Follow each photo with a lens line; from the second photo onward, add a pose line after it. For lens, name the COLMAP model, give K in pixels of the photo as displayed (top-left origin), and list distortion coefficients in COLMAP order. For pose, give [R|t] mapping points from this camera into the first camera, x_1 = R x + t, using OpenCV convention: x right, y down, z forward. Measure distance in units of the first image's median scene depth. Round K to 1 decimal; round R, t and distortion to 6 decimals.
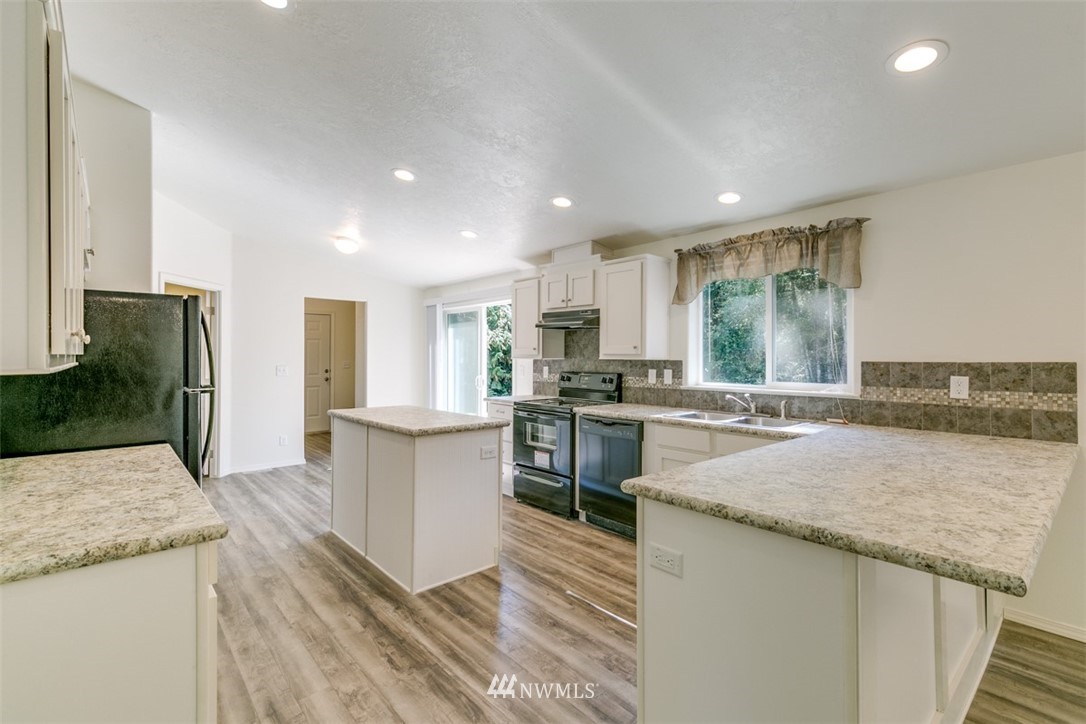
lens RADIAL K [[494.9, 0, 542.6], [0, 494.9, 352.2], [0, 0, 1]] dist [0.008049, -0.001283]
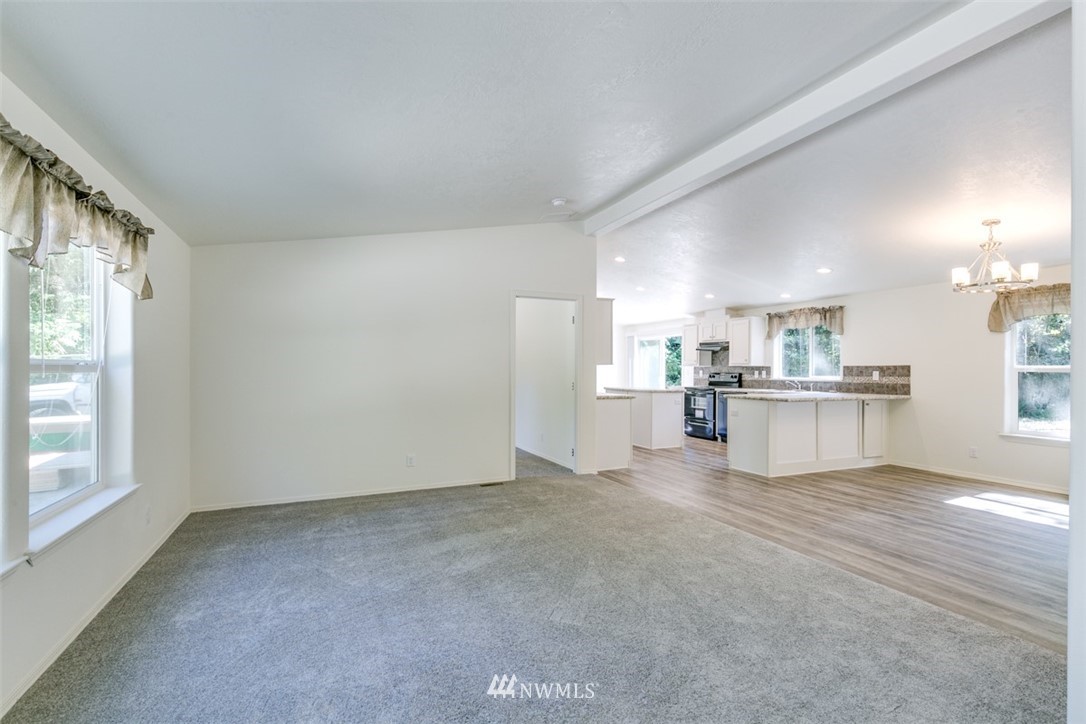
lens RADIAL K [[494.9, 0, 542.3], [0, 494.9, 370.1], [0, 0, 1]] dist [0.008049, -0.001283]
pose [[0.956623, 0.003826, -0.291302, -0.033910], [-0.001298, 0.999960, 0.008872, 0.017888], [0.291324, -0.008109, 0.956590, -1.498257]]
